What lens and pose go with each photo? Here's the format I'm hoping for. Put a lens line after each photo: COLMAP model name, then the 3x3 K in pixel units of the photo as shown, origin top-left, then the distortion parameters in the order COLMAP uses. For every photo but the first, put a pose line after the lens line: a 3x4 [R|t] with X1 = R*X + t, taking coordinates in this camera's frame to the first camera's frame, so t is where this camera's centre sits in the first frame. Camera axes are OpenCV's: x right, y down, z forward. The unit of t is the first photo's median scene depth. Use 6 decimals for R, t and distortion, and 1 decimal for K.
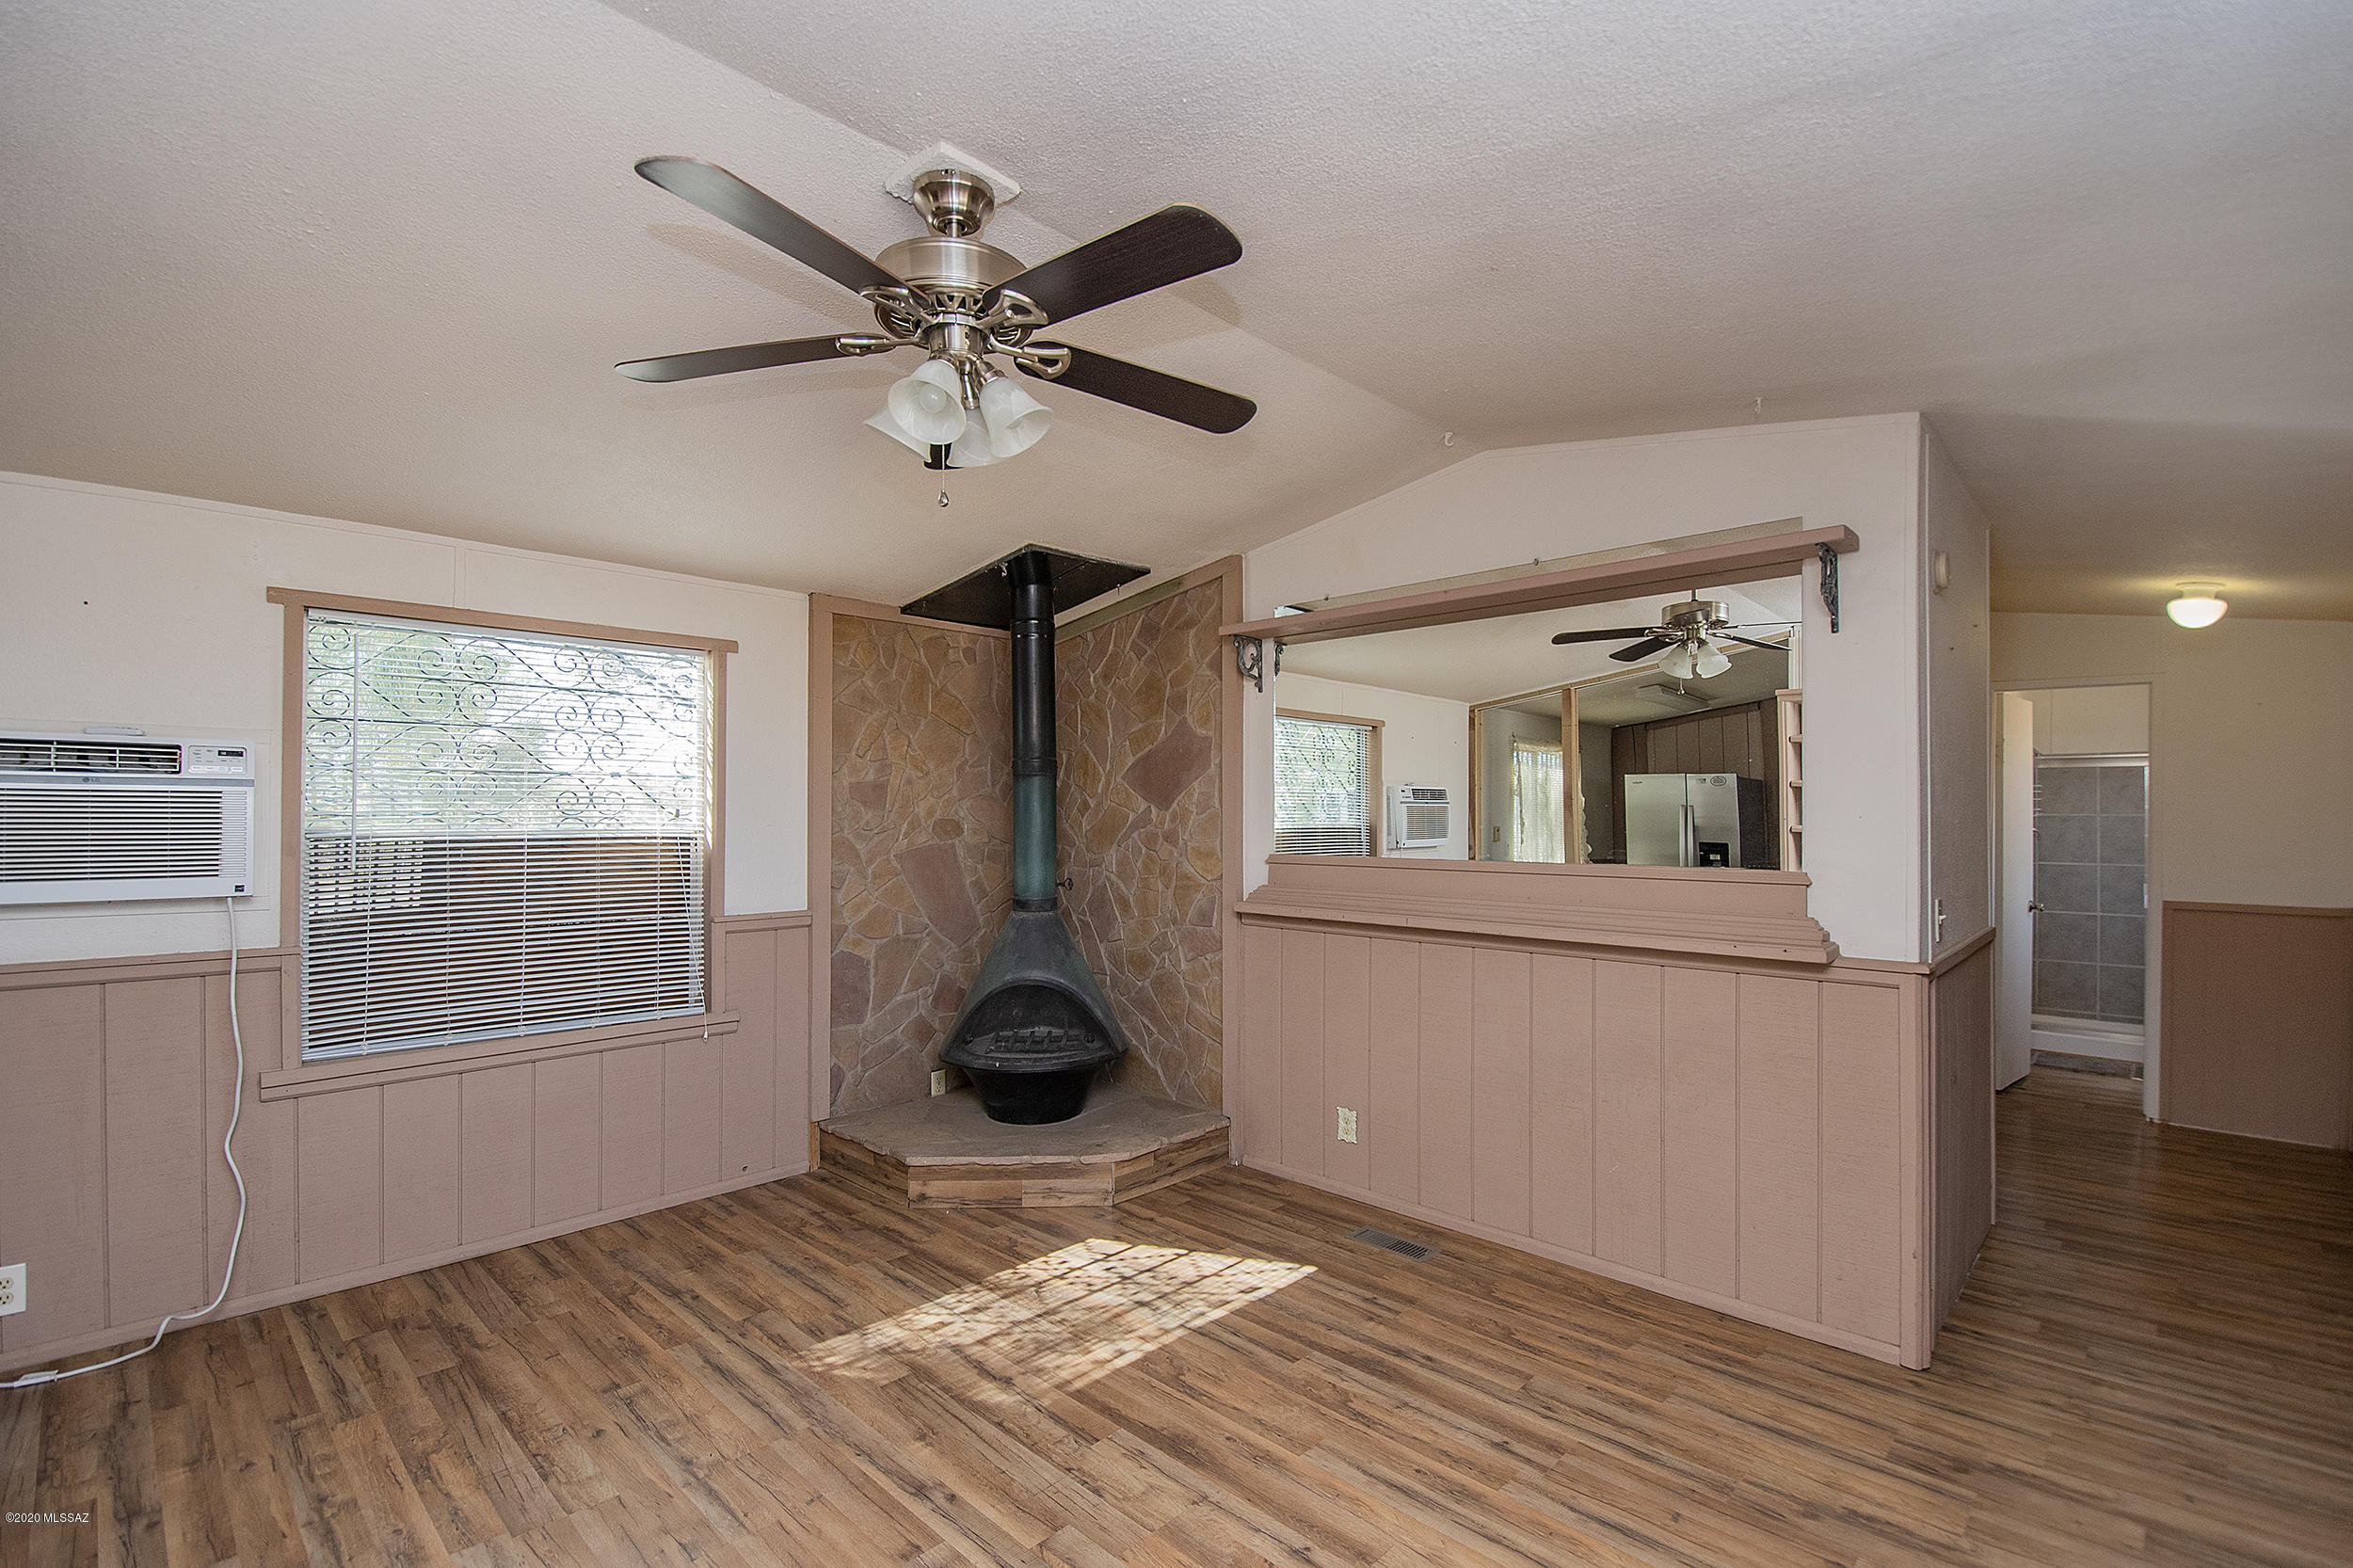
lens RADIAL K [[1040.2, 0, 1278.8], [0, 1040.2, 804.9], [0, 0, 1]] dist [-0.013604, -0.005598]
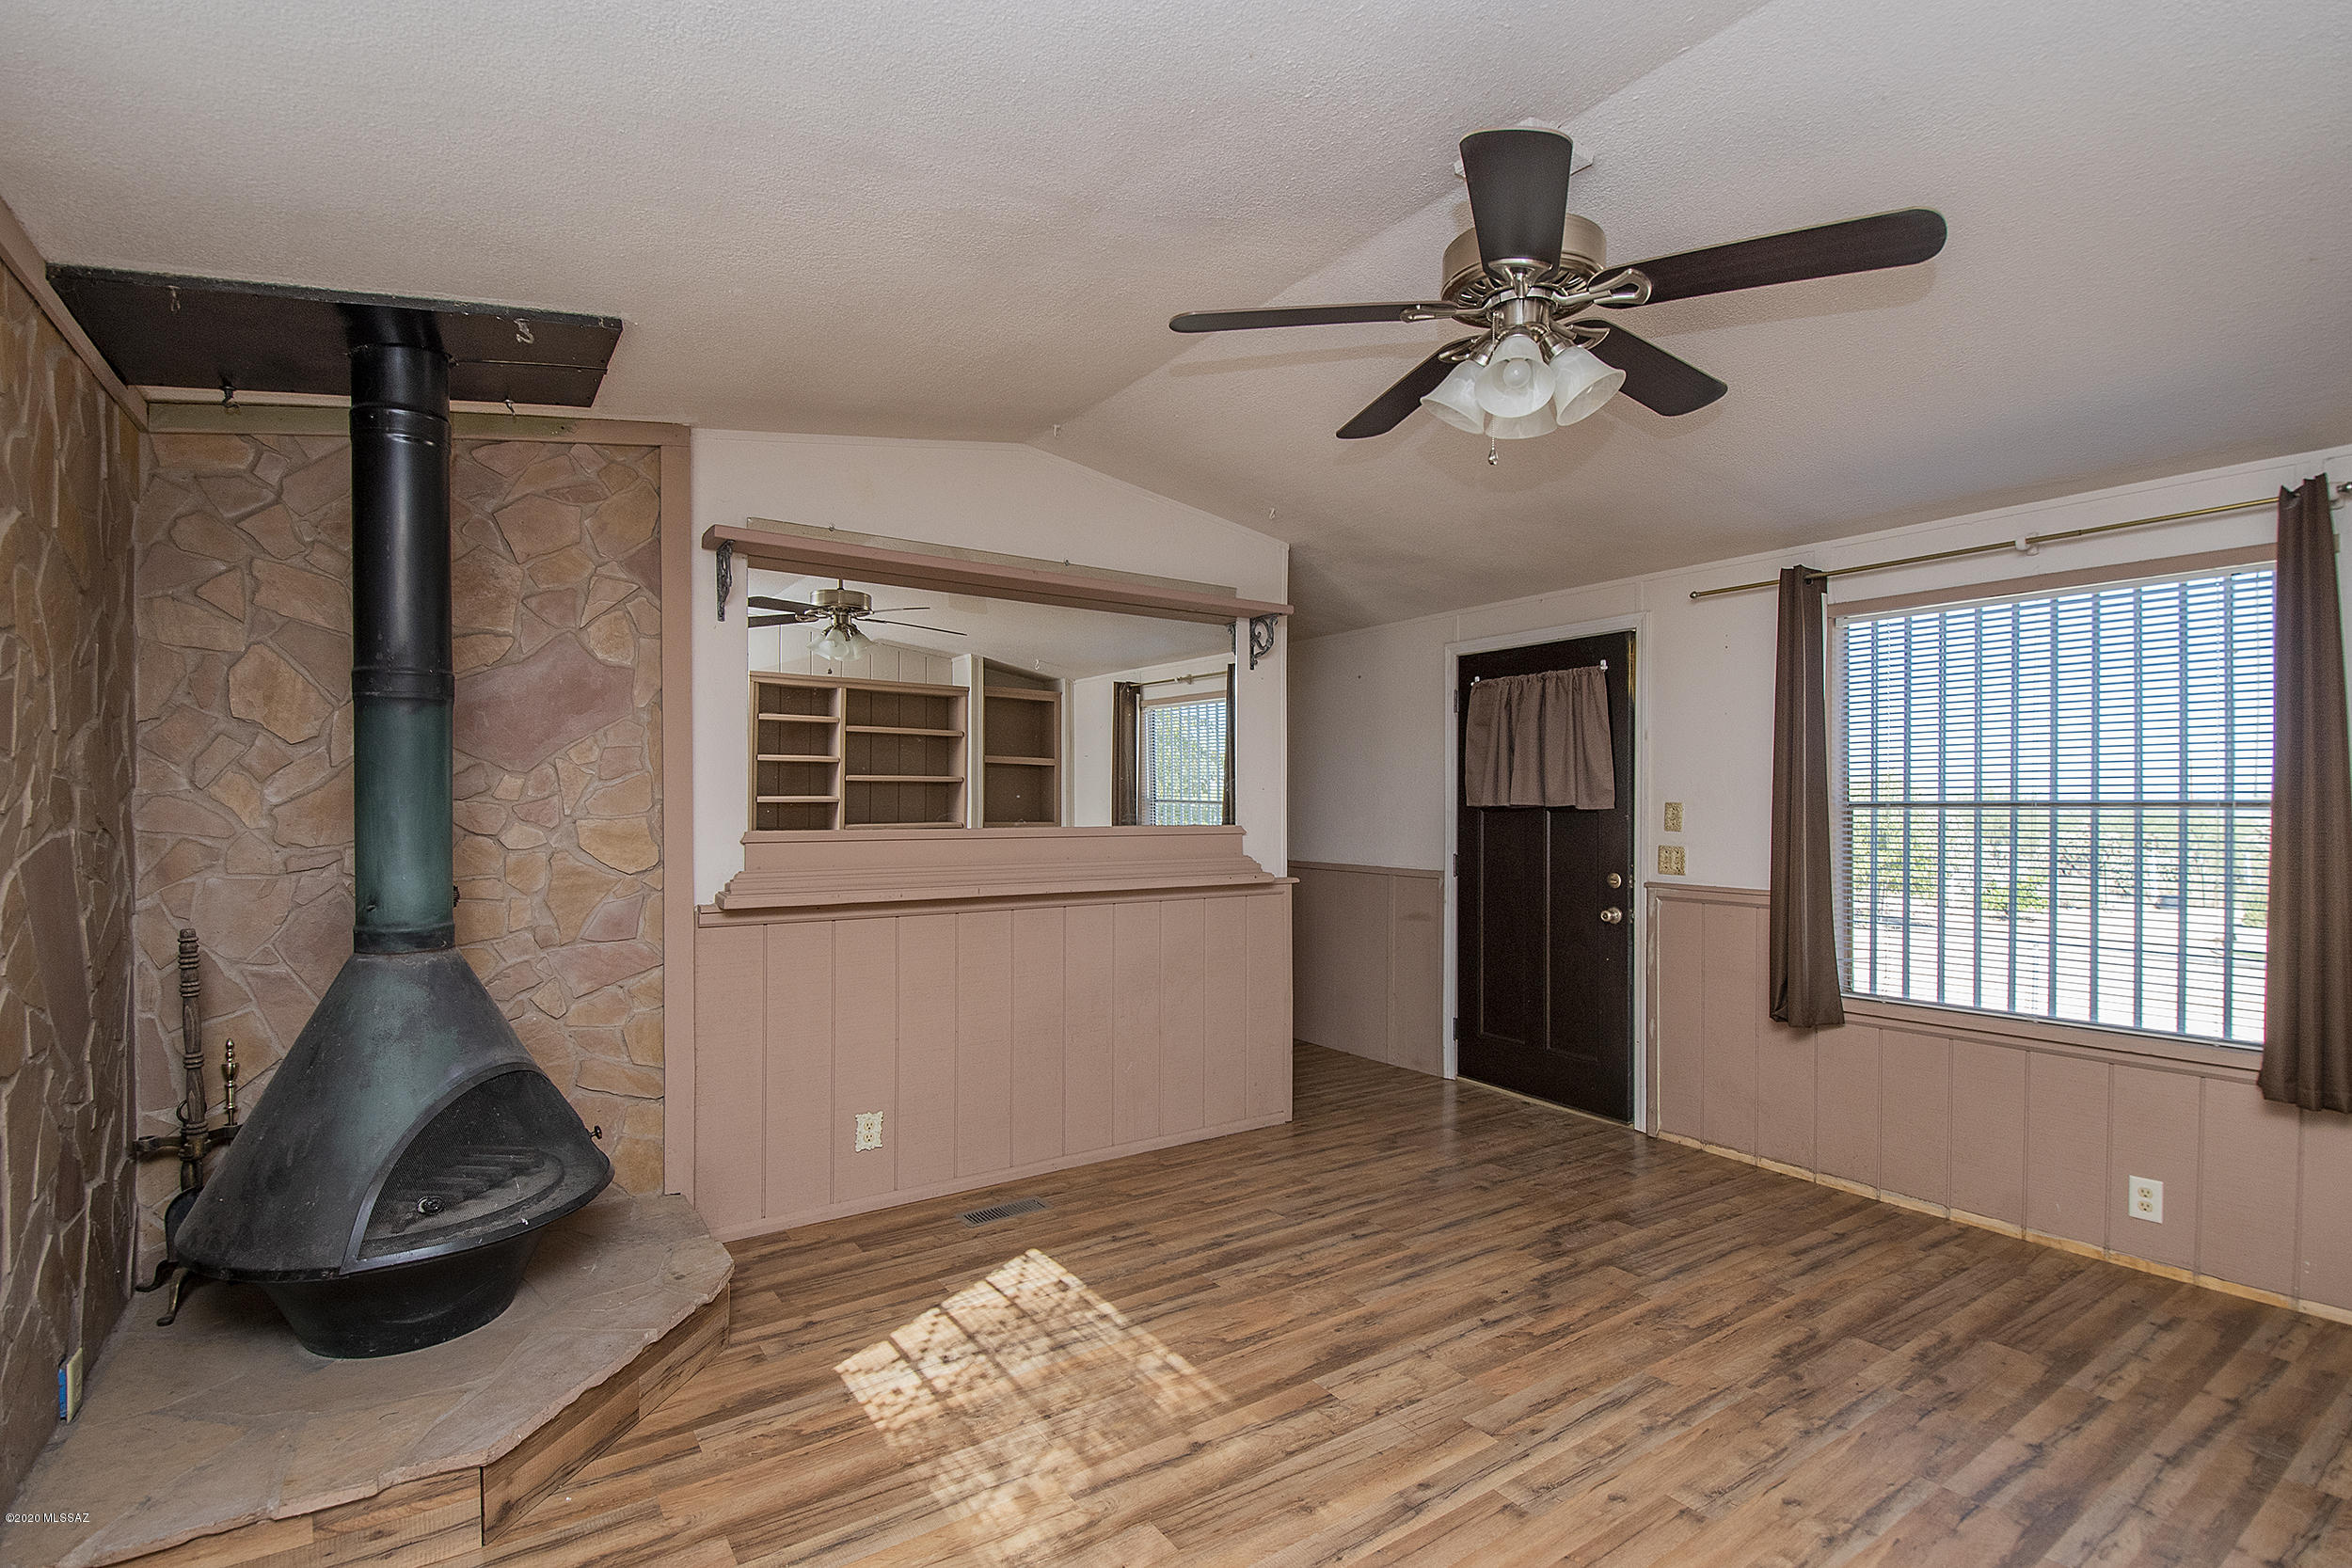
lens RADIAL K [[1039.7, 0, 1078.4], [0, 1039.7, 808.3], [0, 0, 1]] dist [-0.013604, -0.005598]
pose [[0.294636, -0.006883, 0.955585, -0.962075], [-0.011991, 0.999869, 0.010899, 0.027384], [-0.955534, -0.014670, 0.294515, 0.753464]]
